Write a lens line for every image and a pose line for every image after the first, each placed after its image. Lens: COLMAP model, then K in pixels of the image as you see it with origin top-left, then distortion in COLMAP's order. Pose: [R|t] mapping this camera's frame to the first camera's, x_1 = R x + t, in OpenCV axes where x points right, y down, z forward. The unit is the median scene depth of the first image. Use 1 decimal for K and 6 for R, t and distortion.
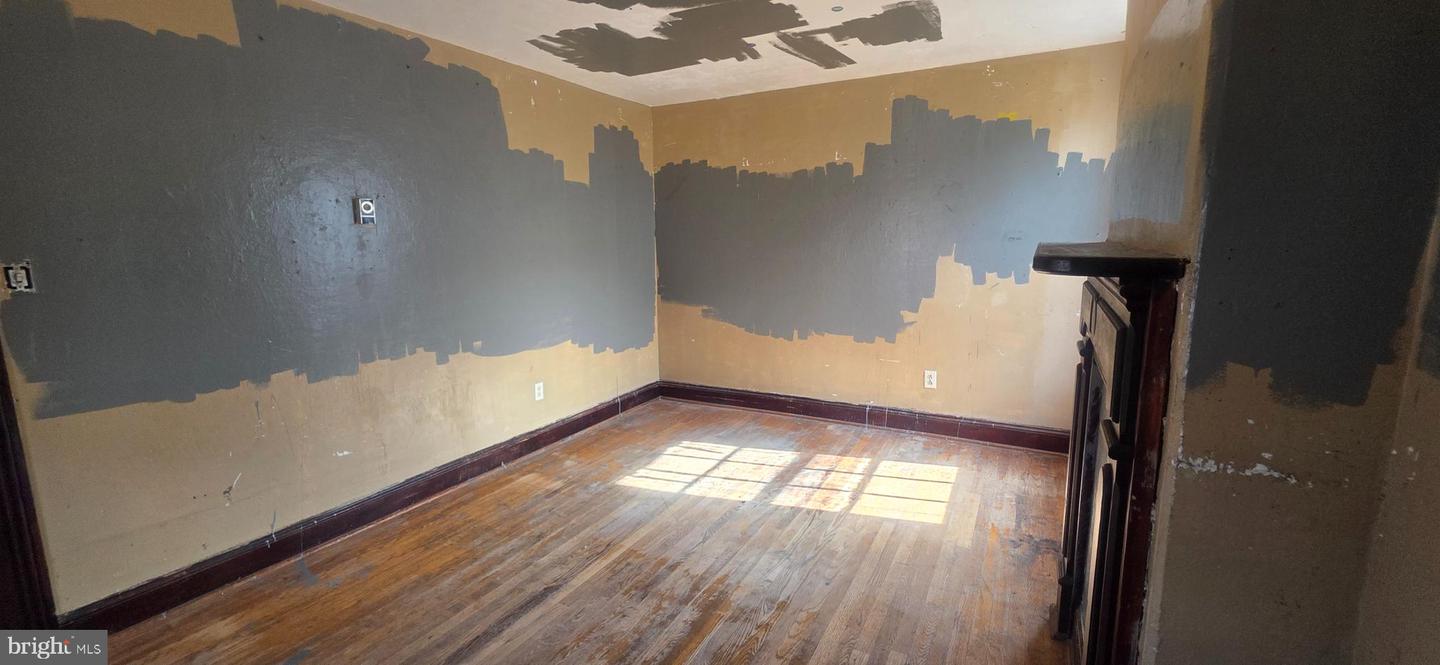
lens RADIAL K [[576.8, 0, 724.2], [0, 576.8, 323.2], [0, 0, 1]] dist [0.000424, -0.000194]
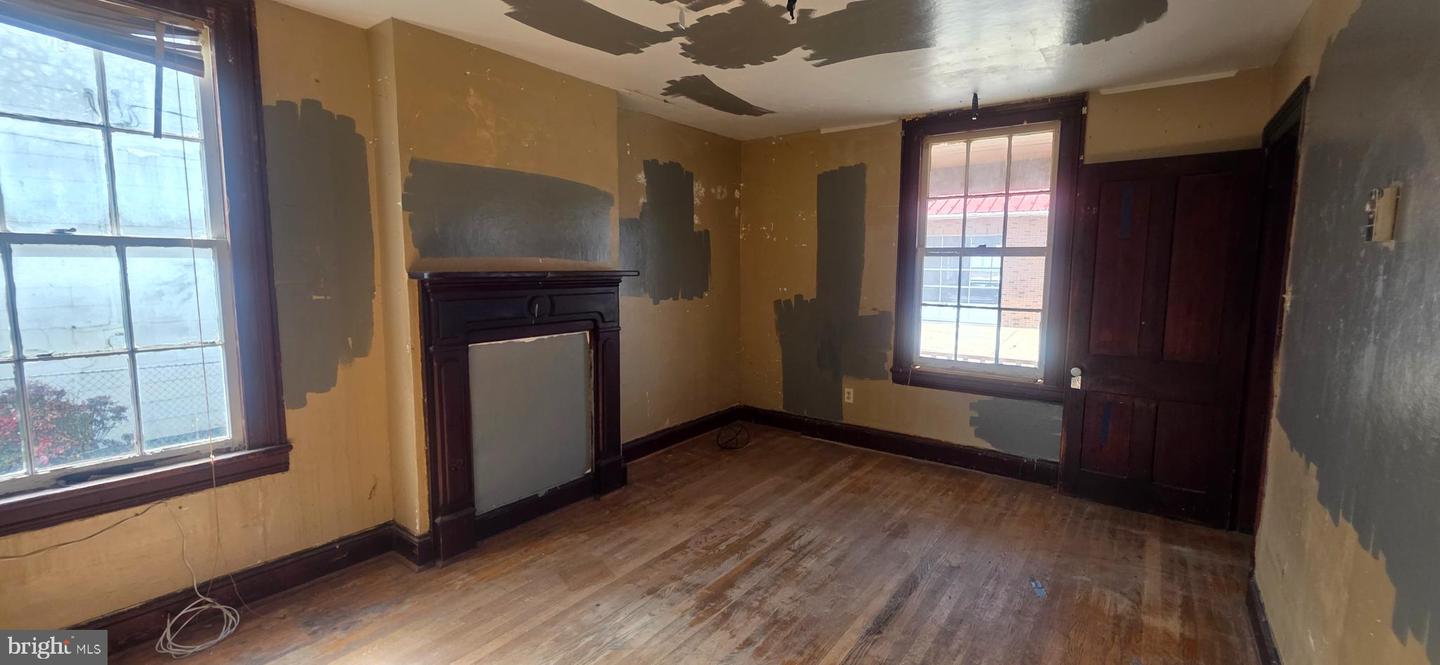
lens RADIAL K [[574.3, 0, 716.9], [0, 574.3, 323.7], [0, 0, 1]] dist [0.000089, -0.000115]
pose [[-0.987940, -0.012106, 0.154362, -0.120668], [0.027548, 0.967291, 0.252168, -0.188279], [-0.152366, 0.253380, -0.955292, 1.209409]]
